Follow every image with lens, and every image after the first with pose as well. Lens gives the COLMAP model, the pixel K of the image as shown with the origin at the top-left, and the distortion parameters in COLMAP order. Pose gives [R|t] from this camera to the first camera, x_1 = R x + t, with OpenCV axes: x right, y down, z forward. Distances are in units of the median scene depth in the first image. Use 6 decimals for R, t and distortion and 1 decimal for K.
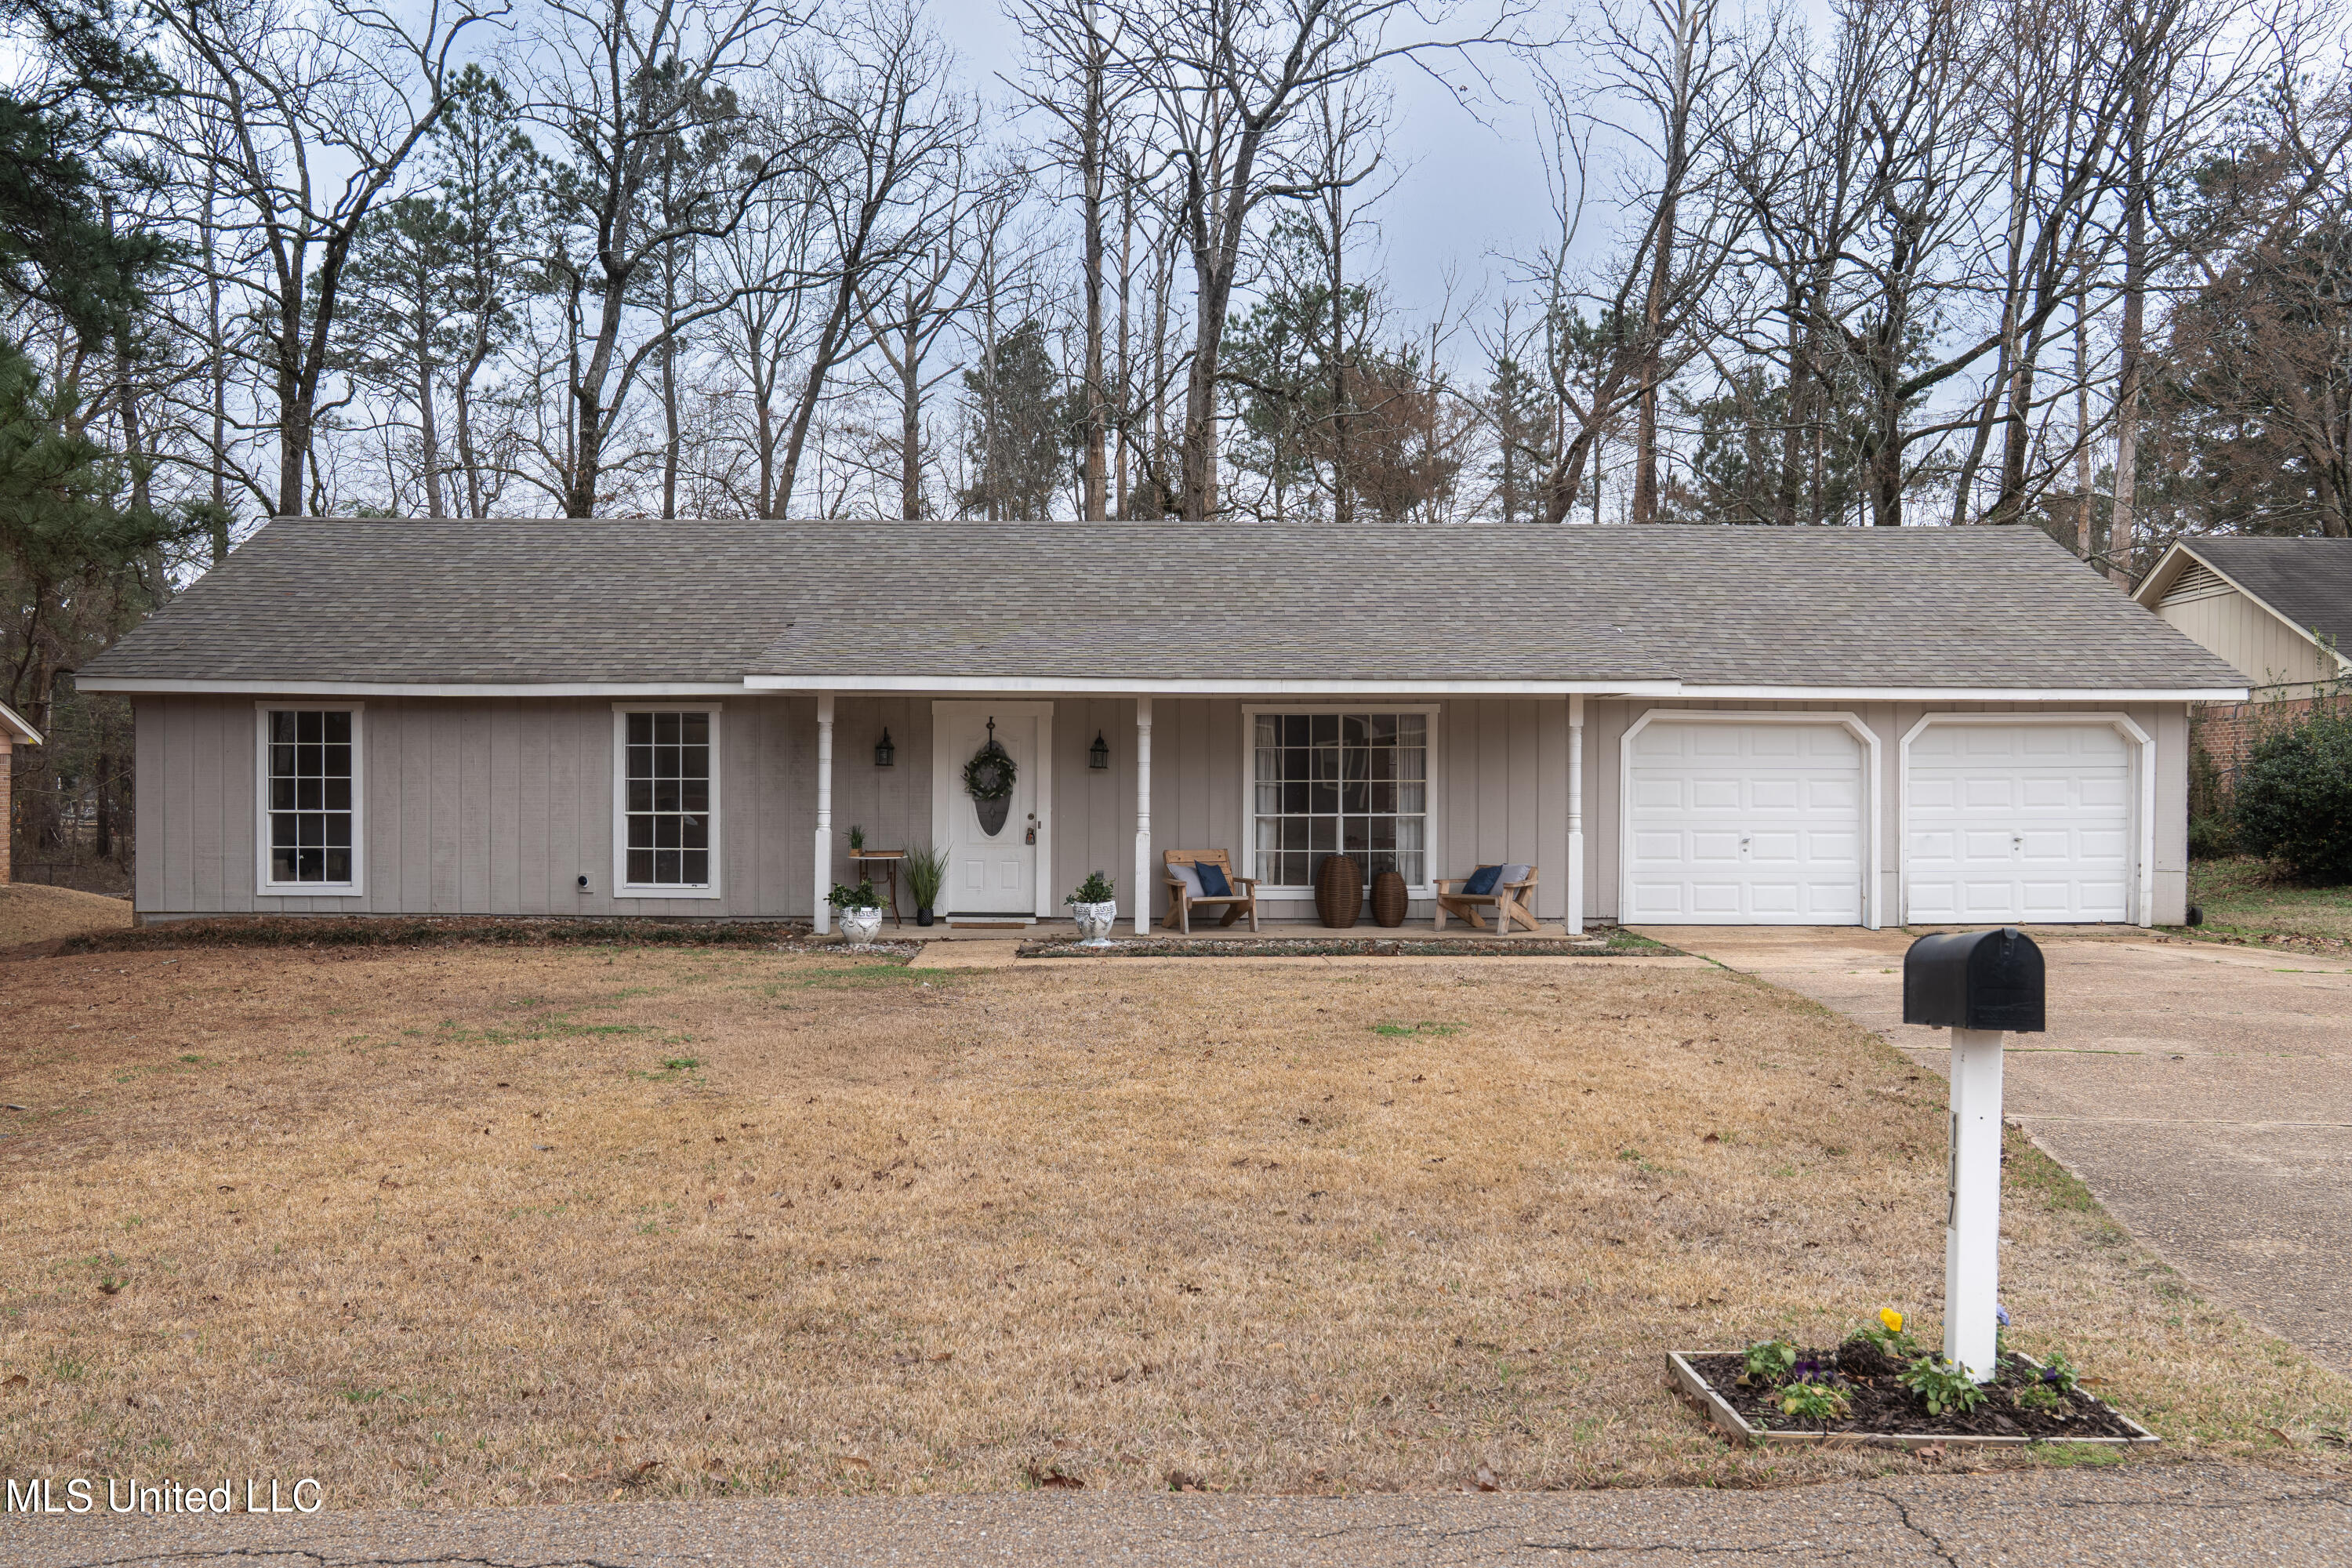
lens RADIAL K [[1642.2, 0, 1117.0], [0, 1642.2, 800.8], [0, 0, 1]] dist [-0.004979, -0.002292]
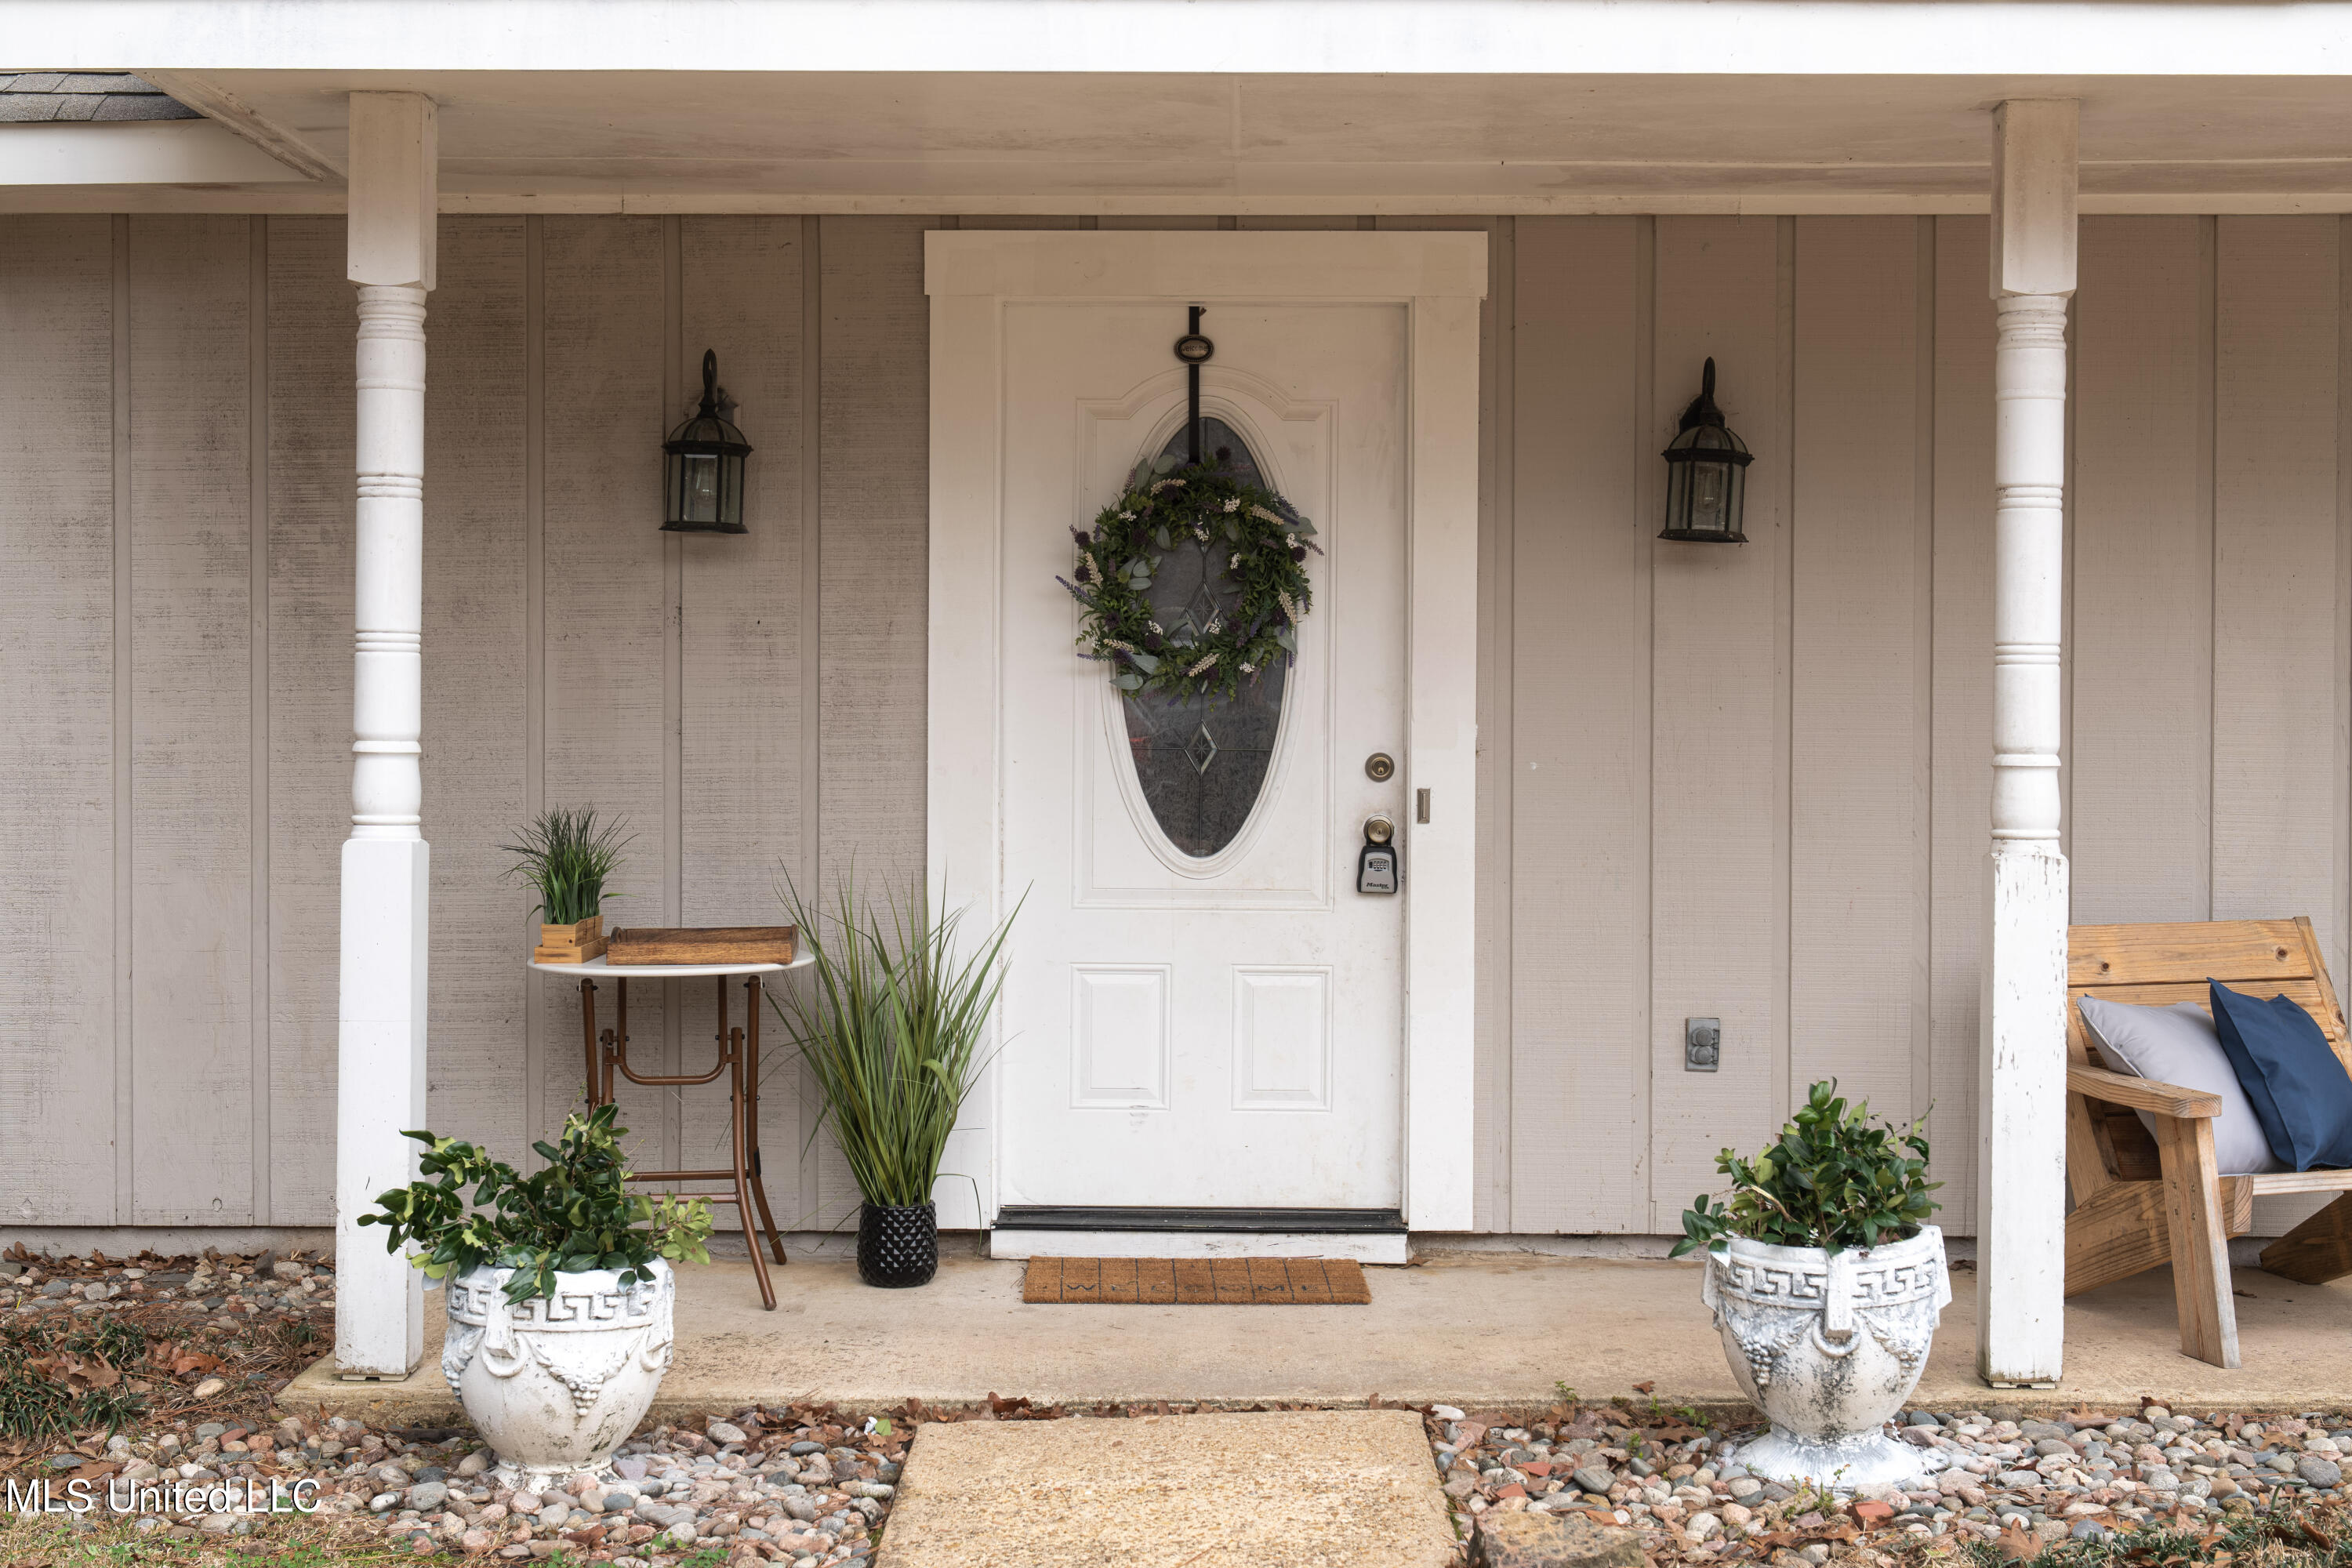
lens RADIAL K [[3397.9, 0, 1194.4], [0, 3397.9, 774.7], [0, 0, 1]] dist [0.013201, 0.000000]
pose [[0.999874, -0.002131, -0.015717, -0.071571], [0.002358, 0.999892, 0.014476, 0.004168], [0.015684, -0.014512, 0.999772, 0.562800]]
